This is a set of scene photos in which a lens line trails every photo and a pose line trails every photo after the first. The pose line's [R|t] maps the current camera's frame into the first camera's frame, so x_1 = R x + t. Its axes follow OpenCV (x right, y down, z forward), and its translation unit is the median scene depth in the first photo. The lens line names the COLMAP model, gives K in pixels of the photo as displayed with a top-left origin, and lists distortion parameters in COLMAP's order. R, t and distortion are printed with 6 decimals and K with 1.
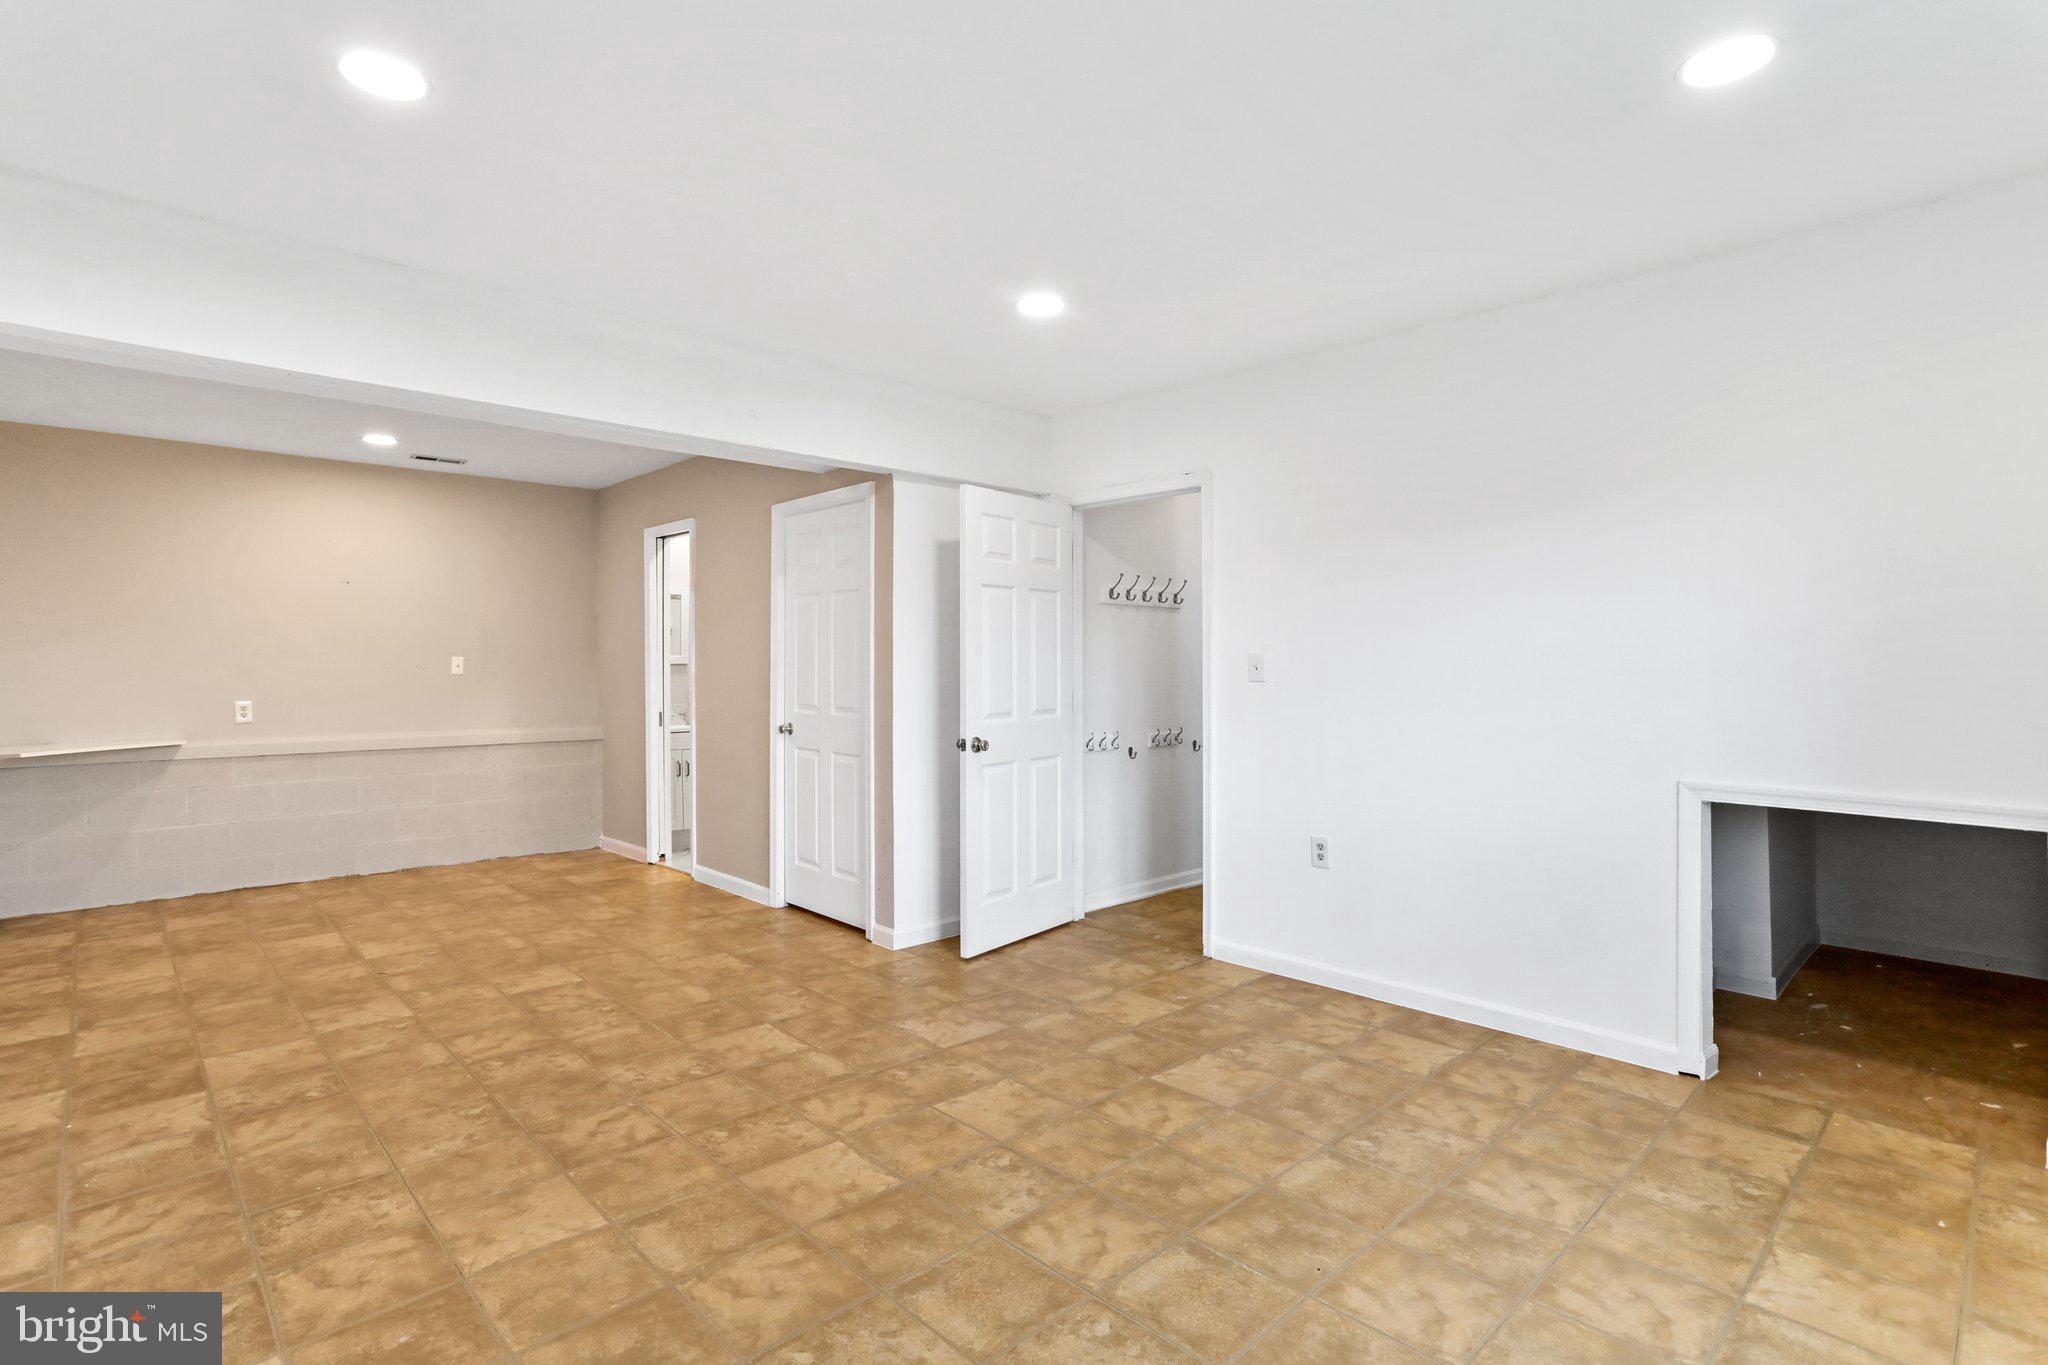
lens RADIAL K [[994.7, 0, 1029.4], [0, 994.7, 663.5], [0, 0, 1]] dist [-0.042444, 0.017570]
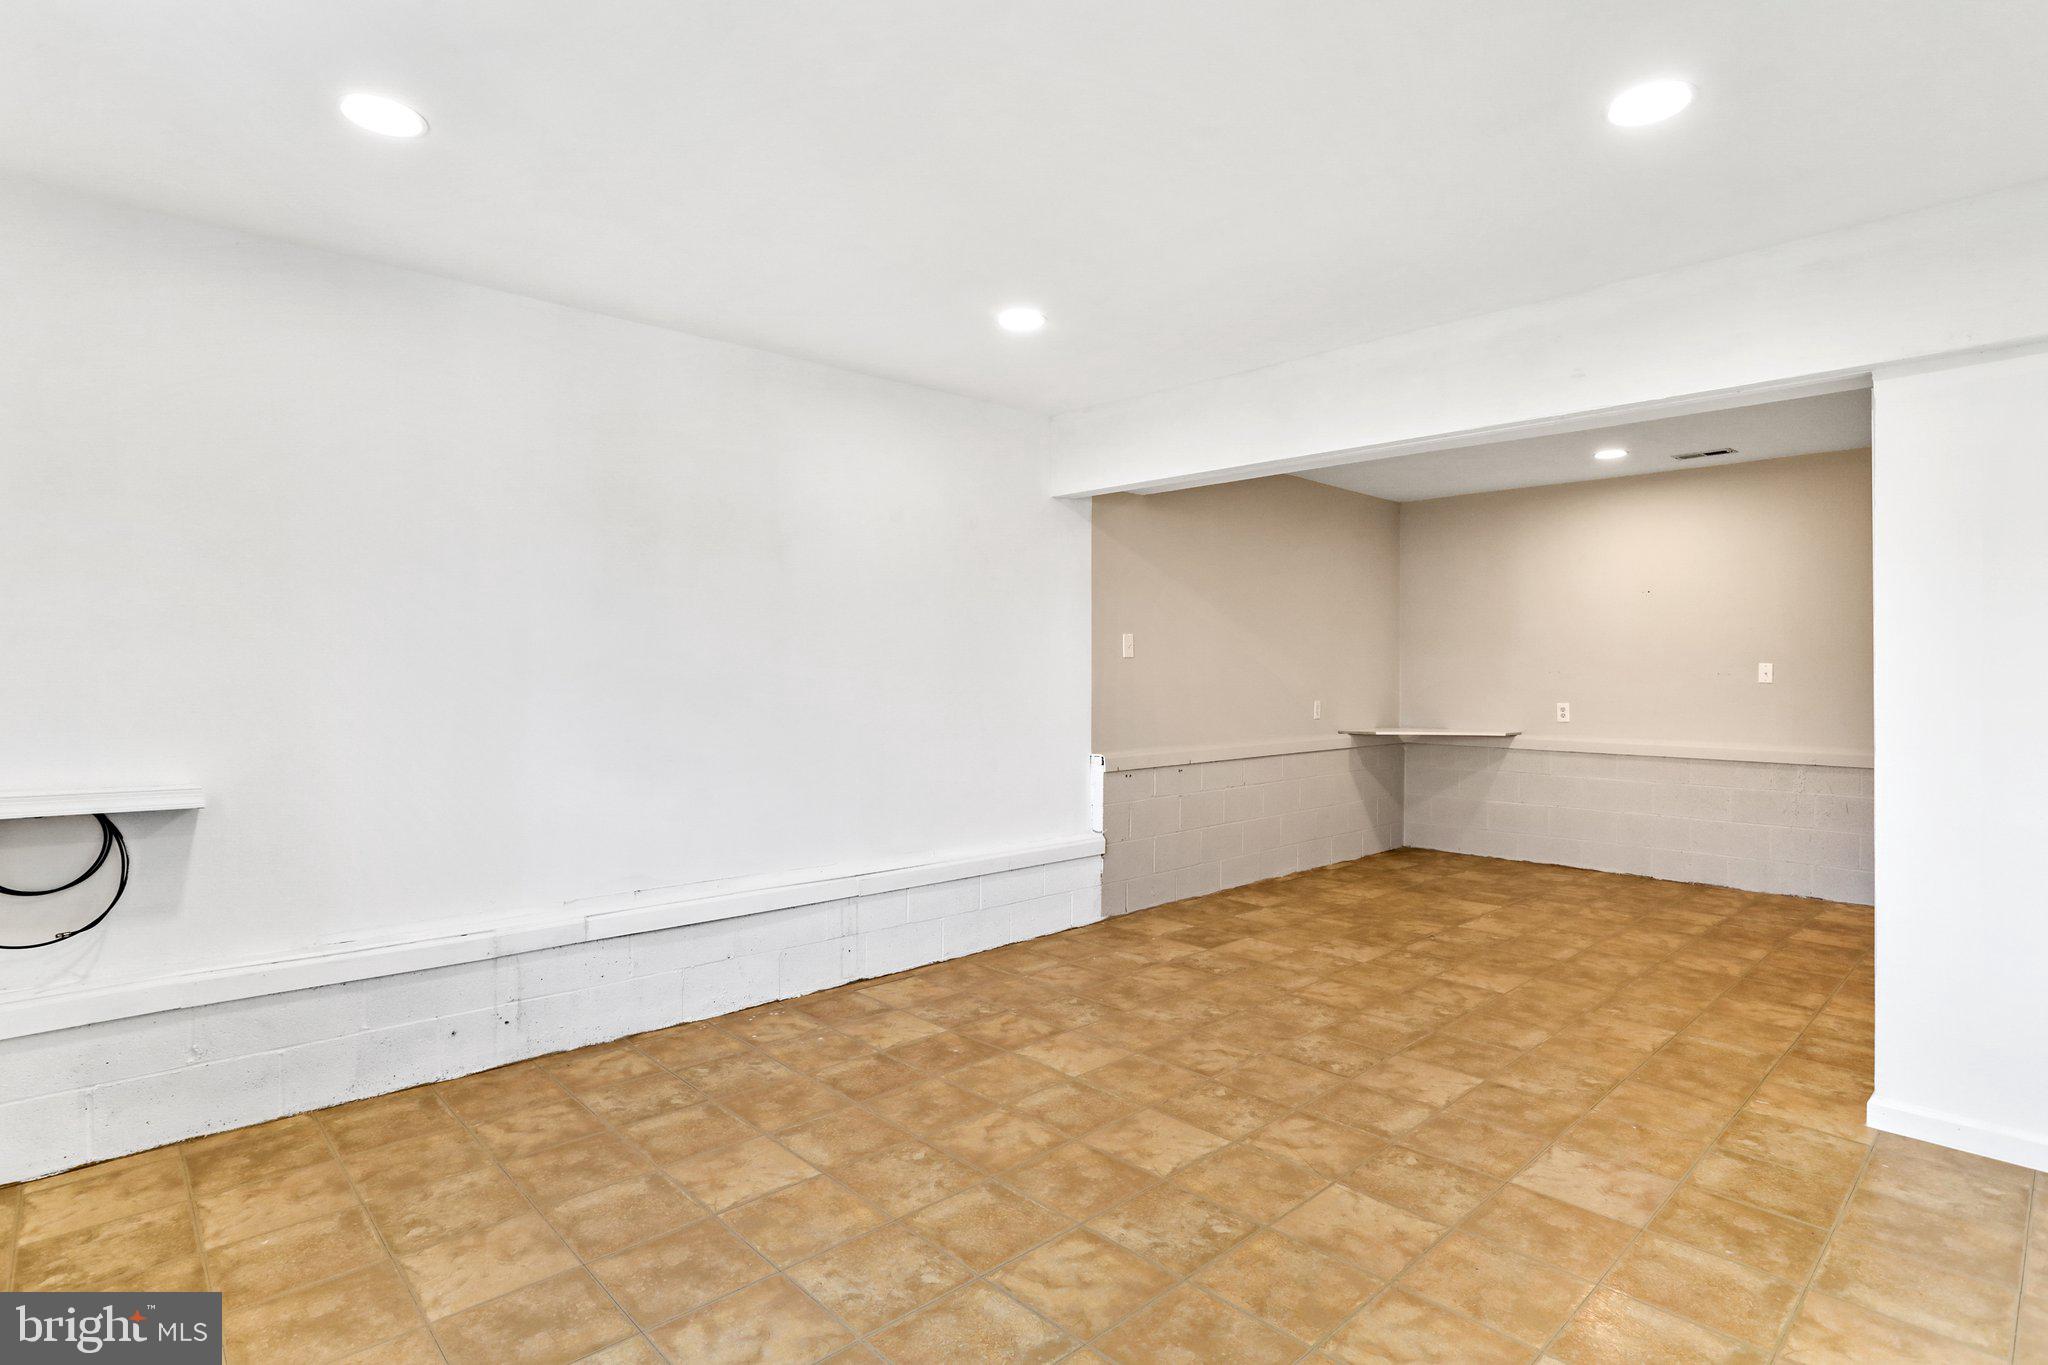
lens RADIAL K [[1039.6, 0, 1024.5], [0, 1039.6, 678.7], [0, 0, 1]] dist [-0.034939, 0.007512]
pose [[-0.006395, 0.009460, -0.999935, 0.752086], [0.001426, 0.999954, 0.009451, -0.004954], [0.999979, -0.001366, -0.006408, 0.683454]]
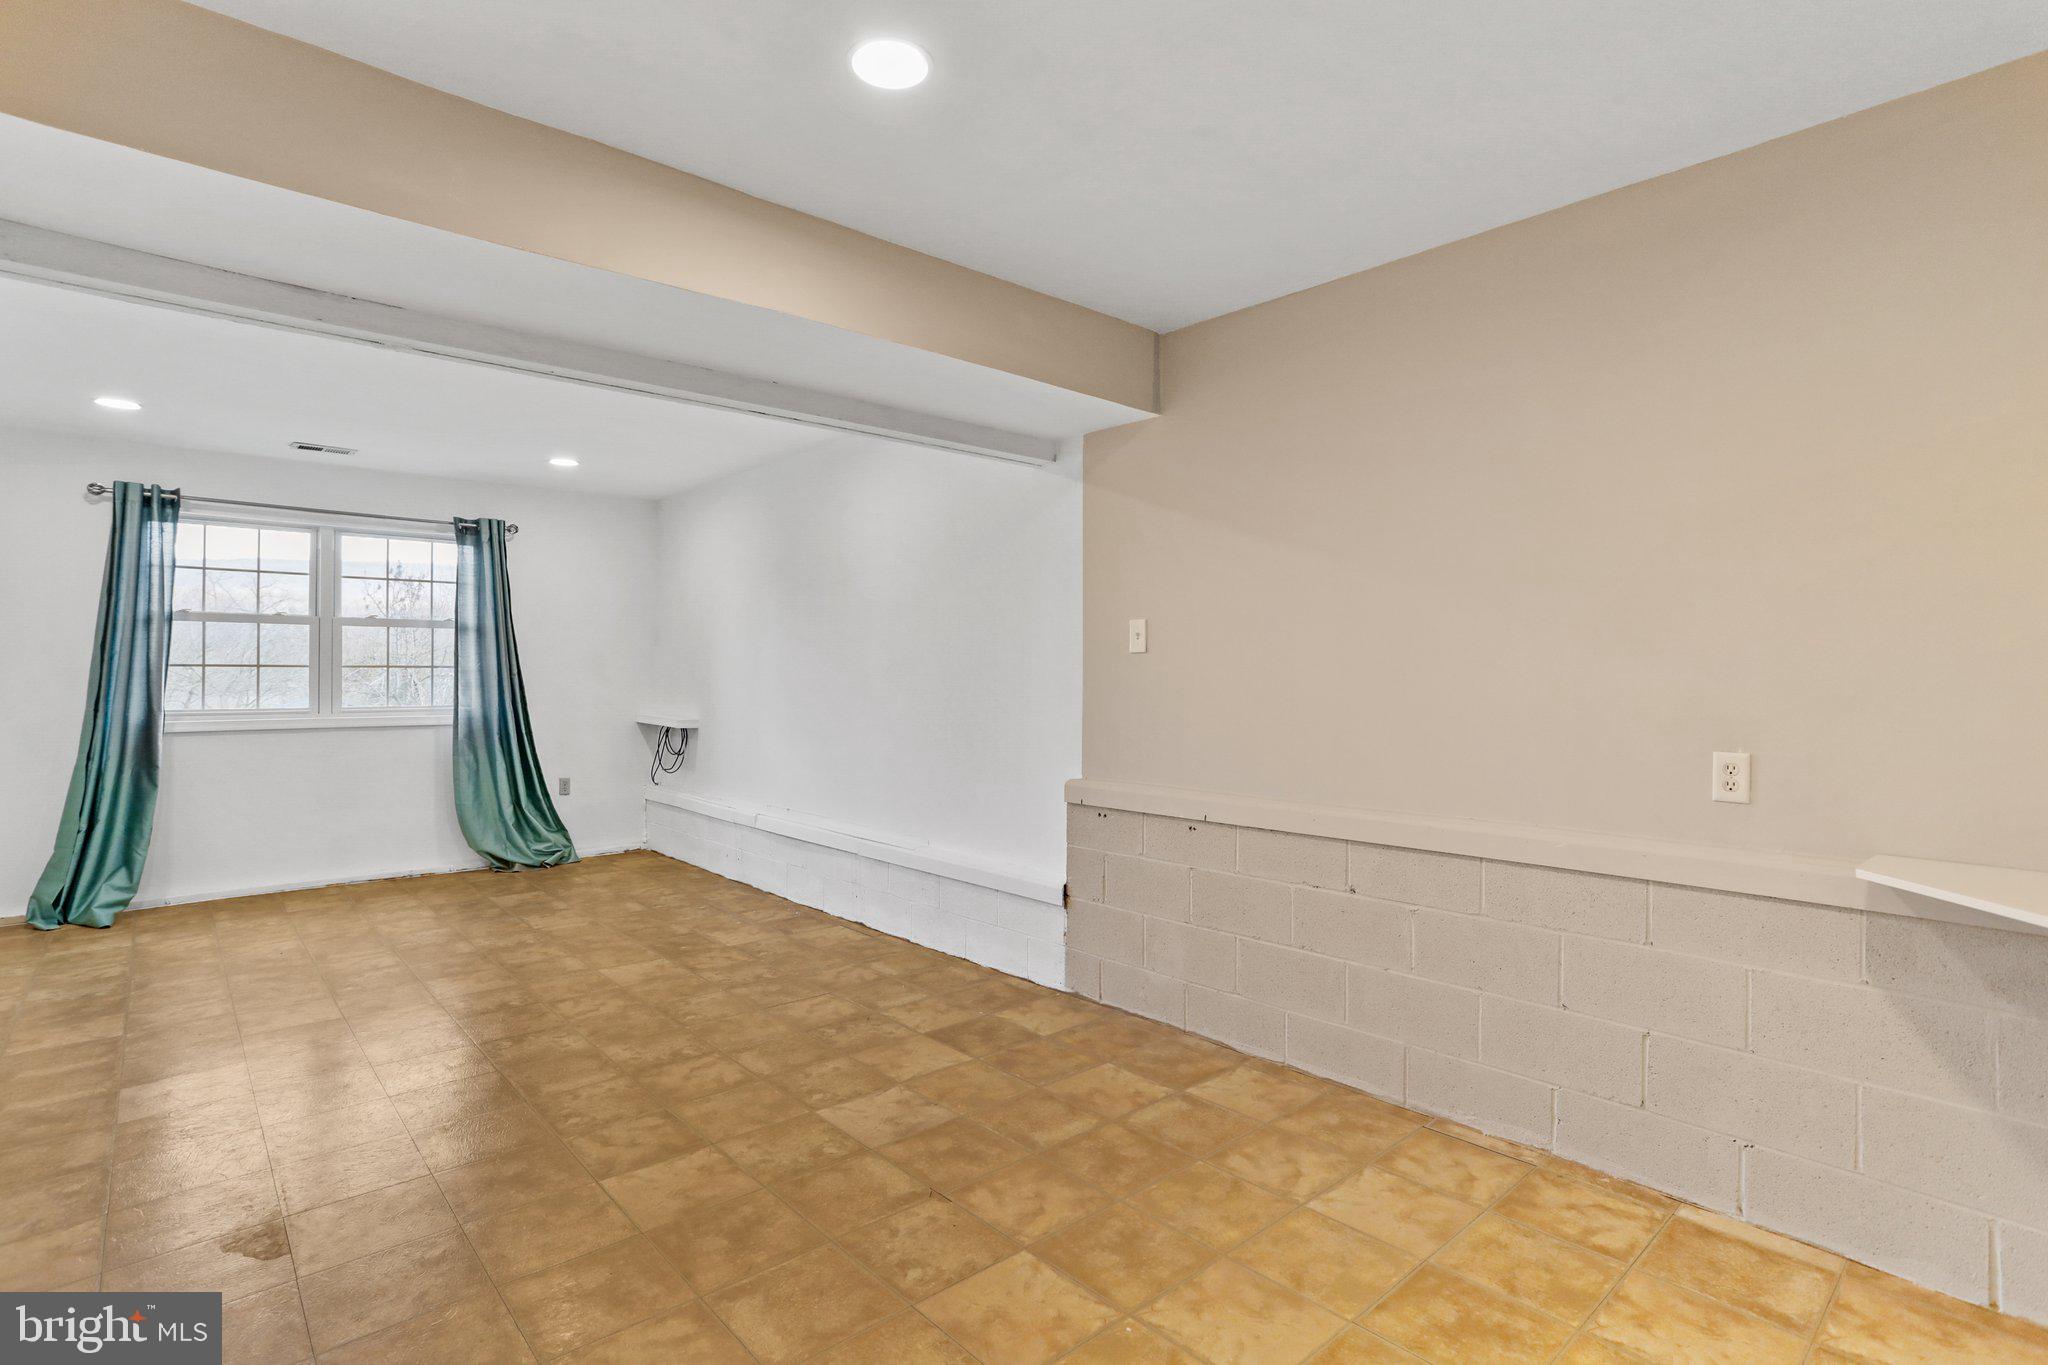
lens RADIAL K [[994.7, 0, 1024.6], [0, 994.7, 680.1], [0, 0, 1]] dist [-0.042444, 0.017570]
pose [[-0.999203, -0.000026, 0.039914, -0.966506], [-0.000100, 0.999998, -0.001850, 0.011666], [-0.039914, -0.001853, -0.999201, 2.084328]]
